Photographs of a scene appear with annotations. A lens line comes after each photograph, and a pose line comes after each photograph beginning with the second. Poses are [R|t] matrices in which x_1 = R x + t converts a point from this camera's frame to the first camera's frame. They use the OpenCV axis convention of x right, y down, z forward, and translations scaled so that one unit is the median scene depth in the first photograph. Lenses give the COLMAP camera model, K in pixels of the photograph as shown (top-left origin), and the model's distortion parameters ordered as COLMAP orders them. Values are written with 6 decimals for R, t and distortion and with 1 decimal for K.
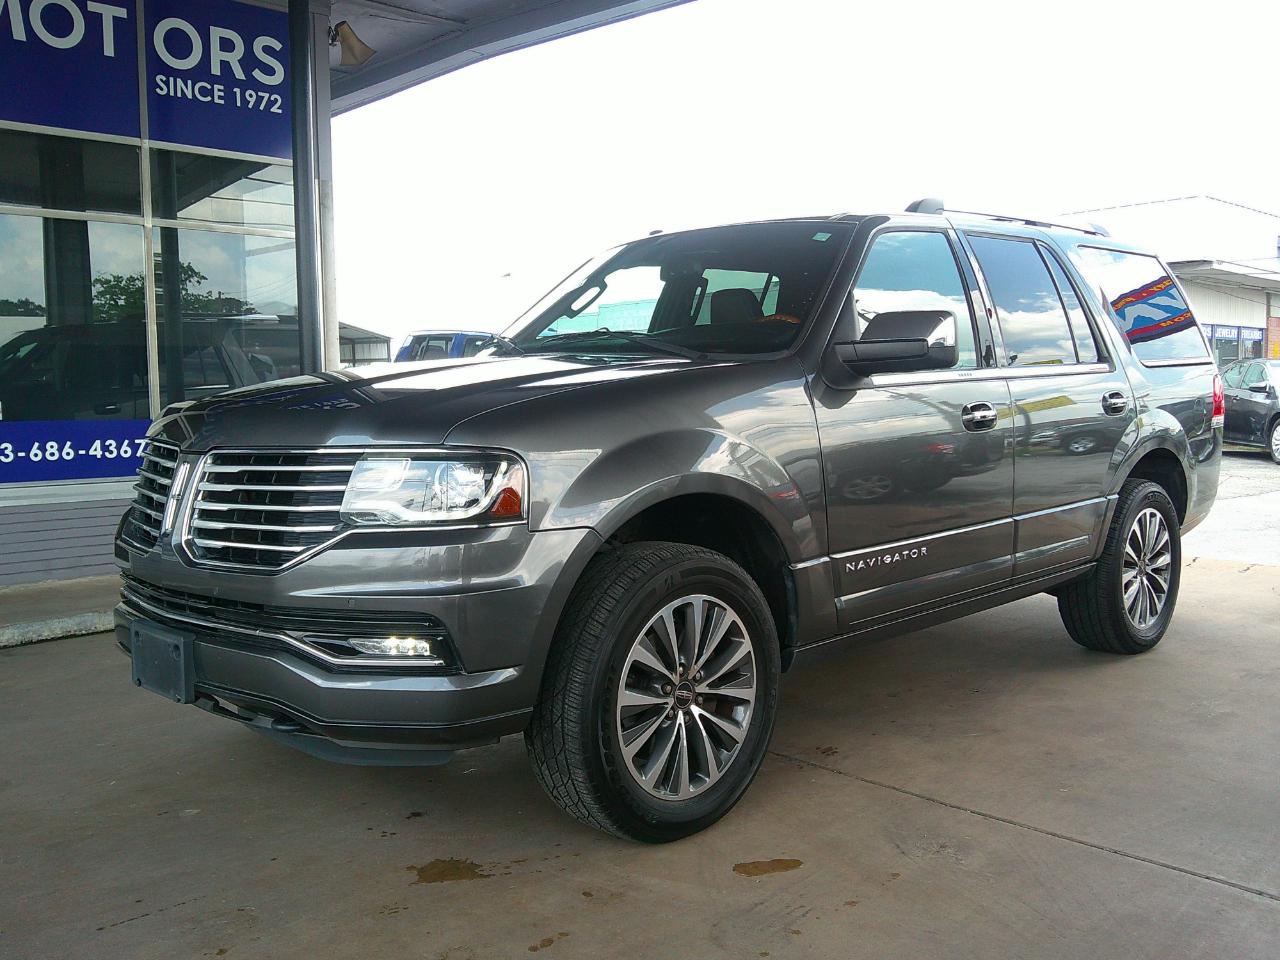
lens RADIAL K [[1190.7, 0, 663.3], [0, 1190.7, 467.5], [0, 0, 1]] dist [-0.021758, -0.009245]
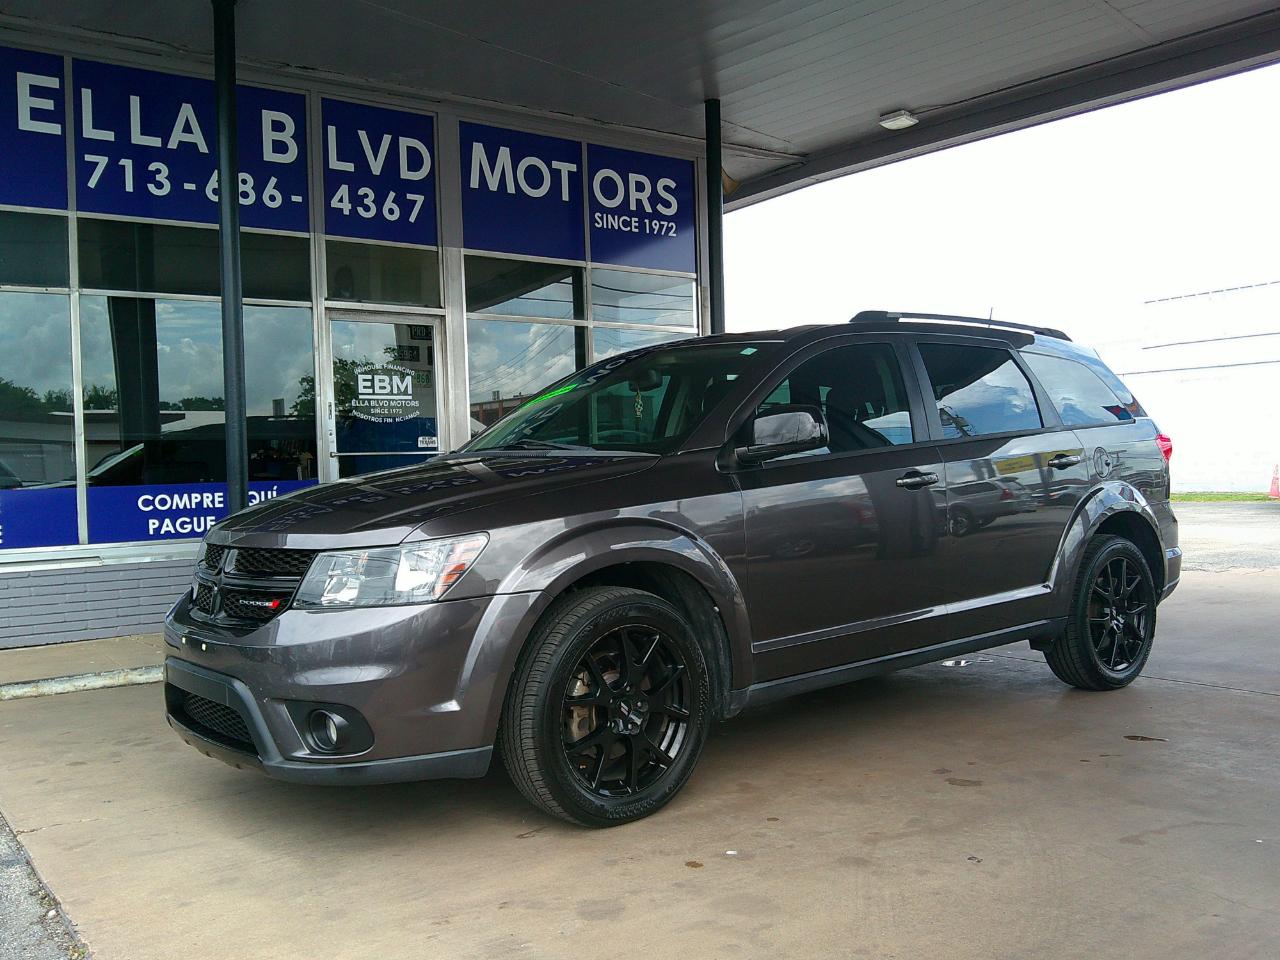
lens RADIAL K [[1148.2, 0, 655.5], [0, 1148.2, 482.7], [0, 0, 1]] dist [0.220550, -0.847948]
pose [[0.989749, -0.013842, -0.142145, -0.174976], [0.006466, 0.998615, -0.052221, 0.037519], [0.142671, 0.050767, 0.988467, -0.252703]]
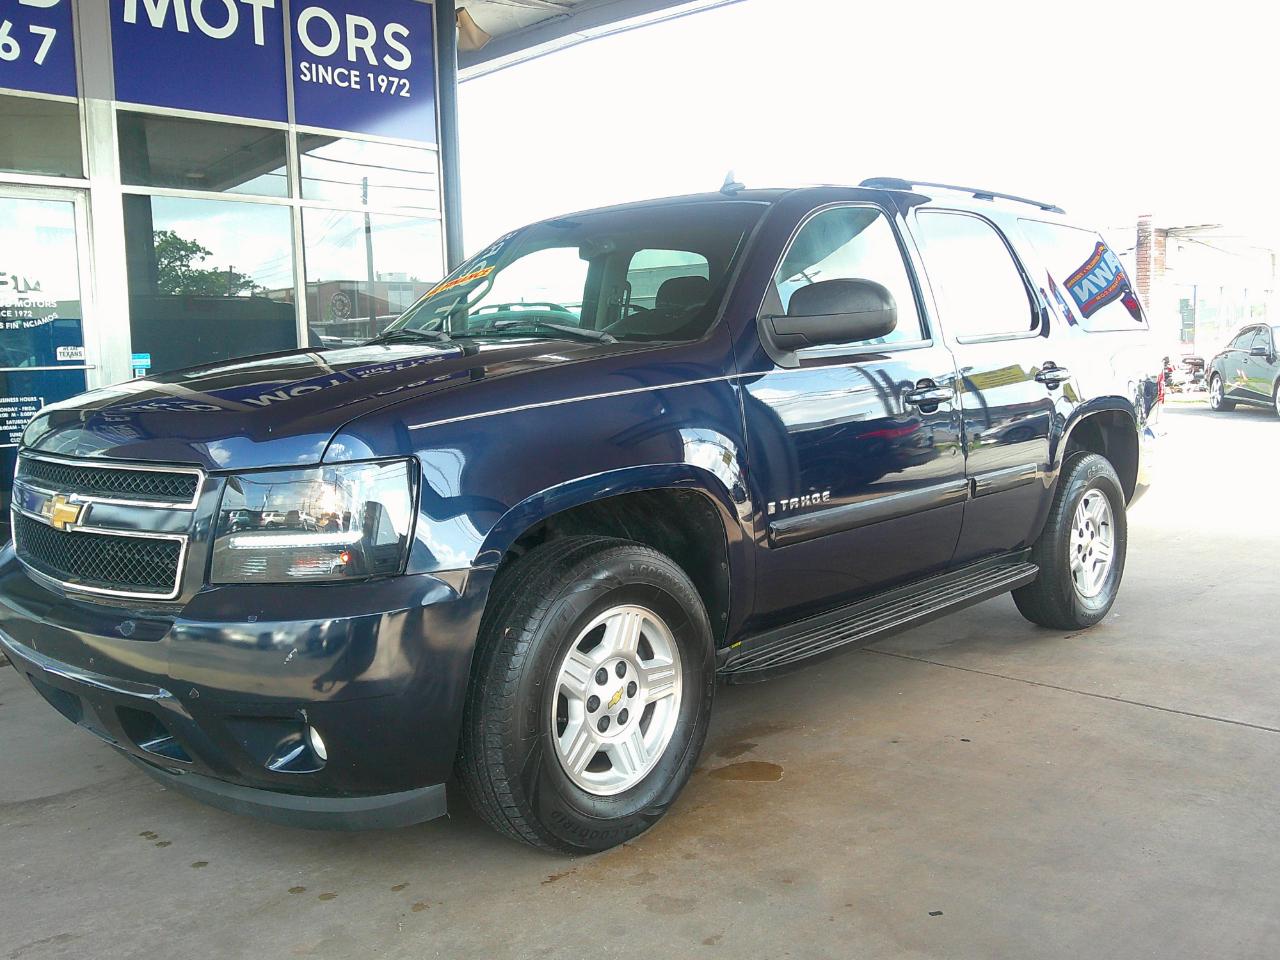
lens RADIAL K [[1188.0, 0, 660.6], [0, 1188.0, 476.1], [0, 0, 1]] dist [-0.034082, 0.019156]
pose [[0.999856, -0.012390, 0.011598, -0.120816], [0.011986, 0.999342, 0.034233, 0.004283], [-0.012014, -0.034089, 0.999347, -0.065284]]
